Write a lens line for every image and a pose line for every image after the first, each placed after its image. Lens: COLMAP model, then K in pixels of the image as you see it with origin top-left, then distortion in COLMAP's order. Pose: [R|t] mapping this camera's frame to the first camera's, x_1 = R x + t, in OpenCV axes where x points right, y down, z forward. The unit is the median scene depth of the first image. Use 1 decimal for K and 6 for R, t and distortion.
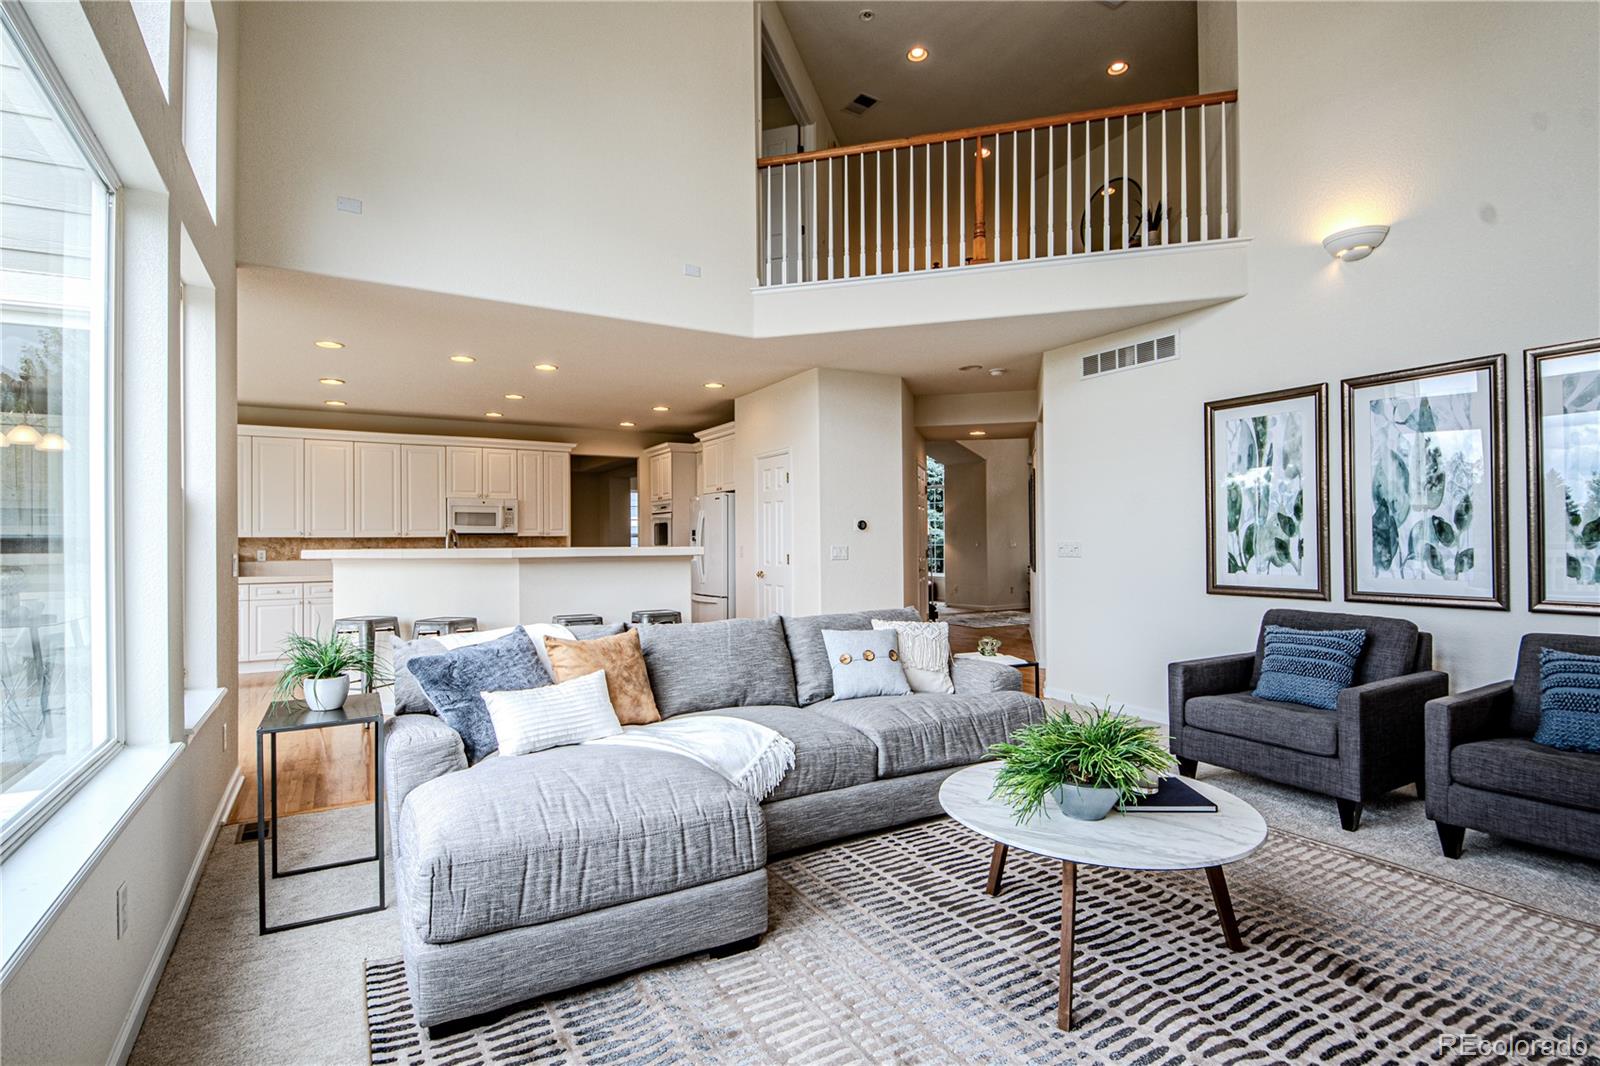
lens RADIAL K [[781.3, 0, 814.4], [0, 781.3, 529.8], [0, 0, 1]] dist [0.012800, -0.002896]
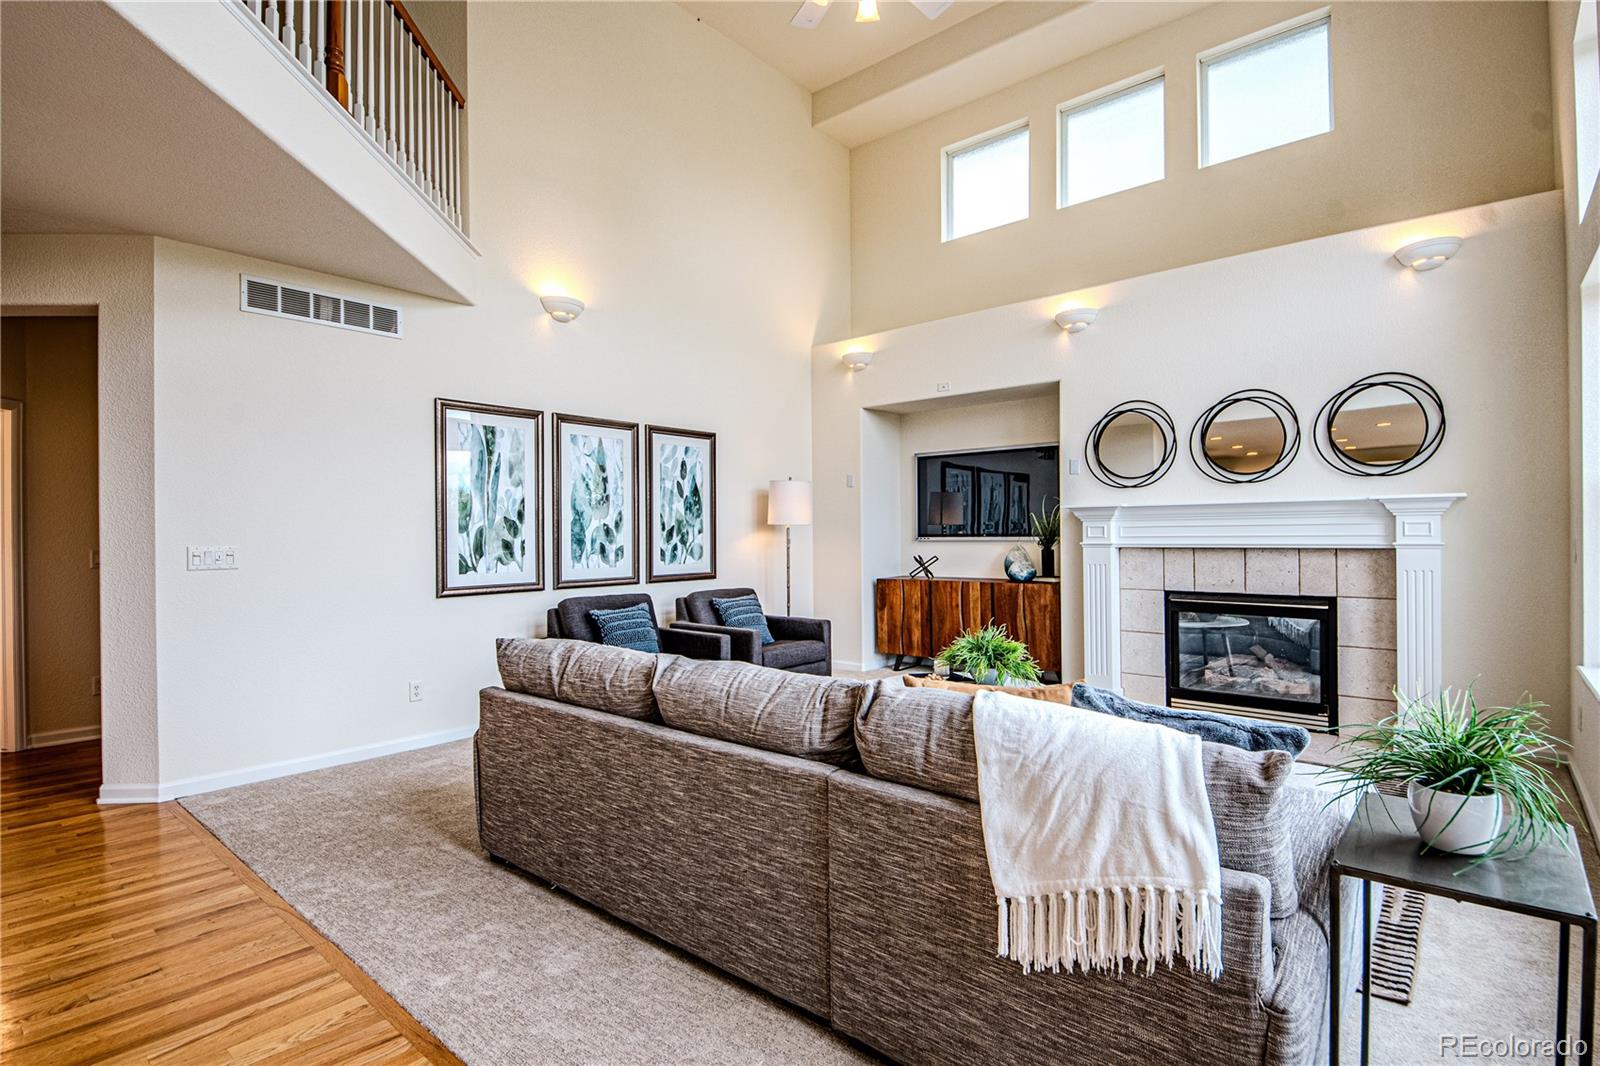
lens RADIAL K [[781.3, 0, 806.9], [0, 781.3, 531.3], [0, 0, 1]] dist [0.012800, -0.002896]
pose [[-0.326021, 0.015772, 0.945231, -0.599929], [0.002199, 0.999871, -0.015925, 0.017935], [-0.945360, -0.003114, -0.326014, 0.969730]]
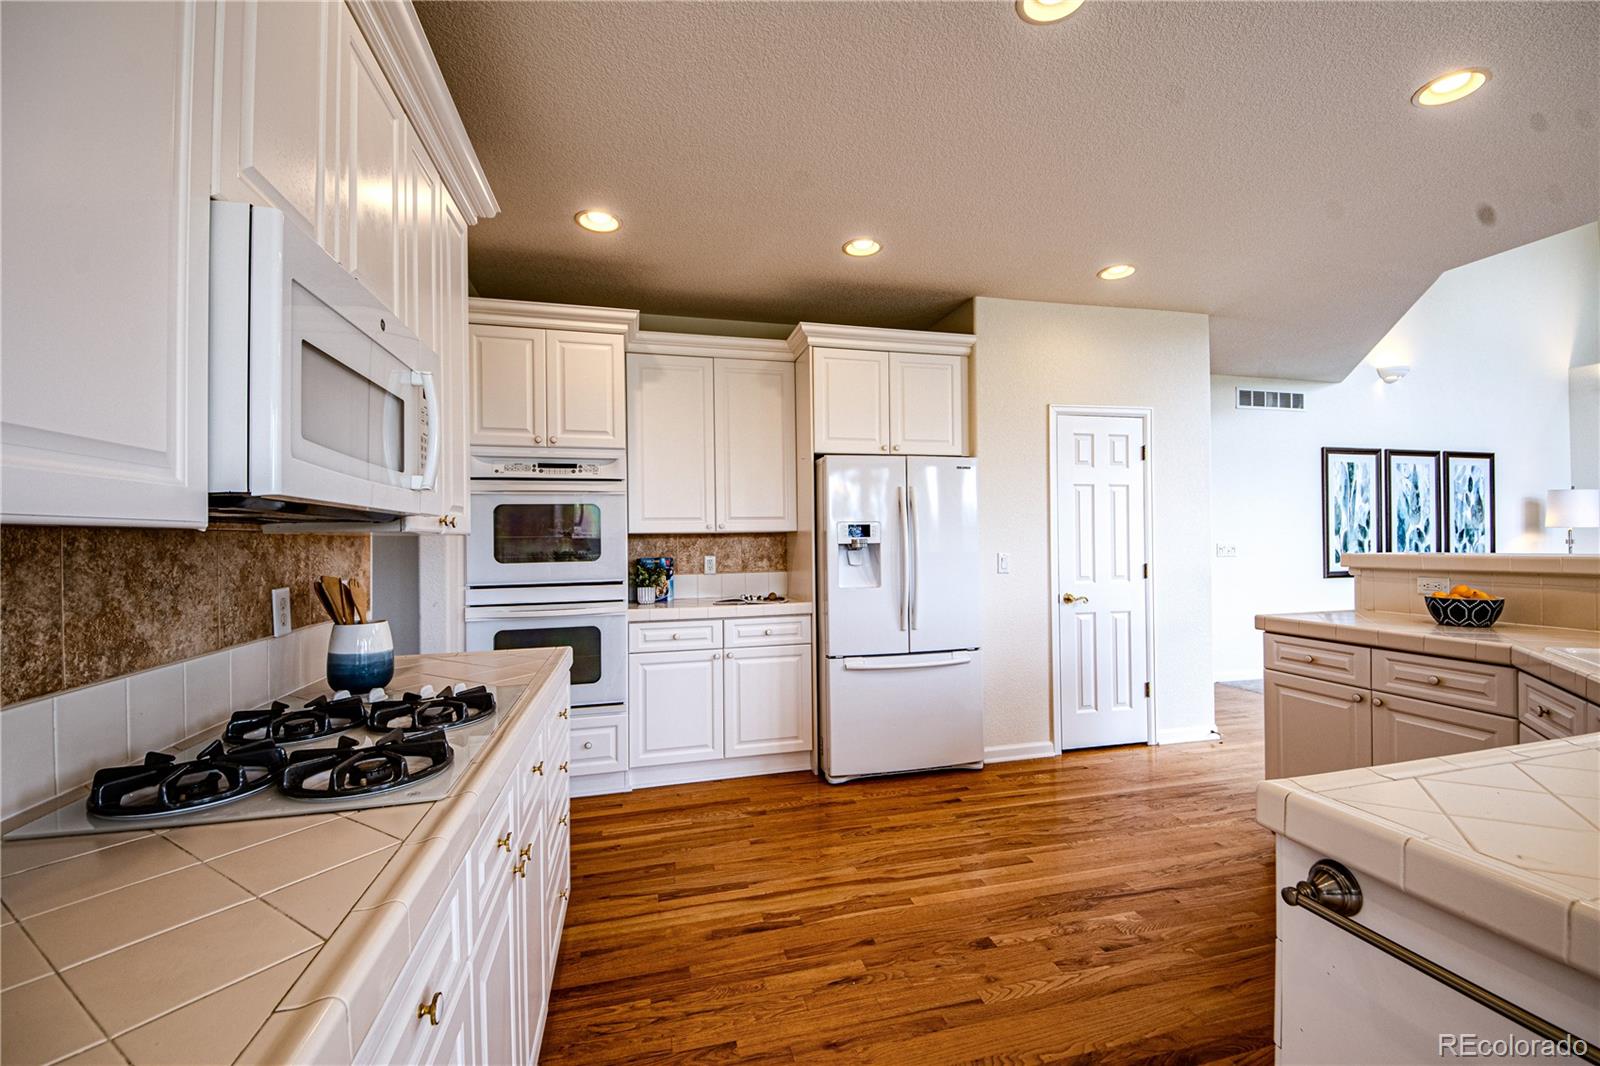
lens RADIAL K [[648.4, 0, 798.8], [0, 648.4, 538.0], [0, 0, 1]] dist [-0.016735, -0.000440]
pose [[0.294300, 0.009317, 0.955668, -1.011473], [-0.001622, 0.999956, -0.009250, 0.021300], [-0.955712, 0.001172, 0.294302, 1.733289]]
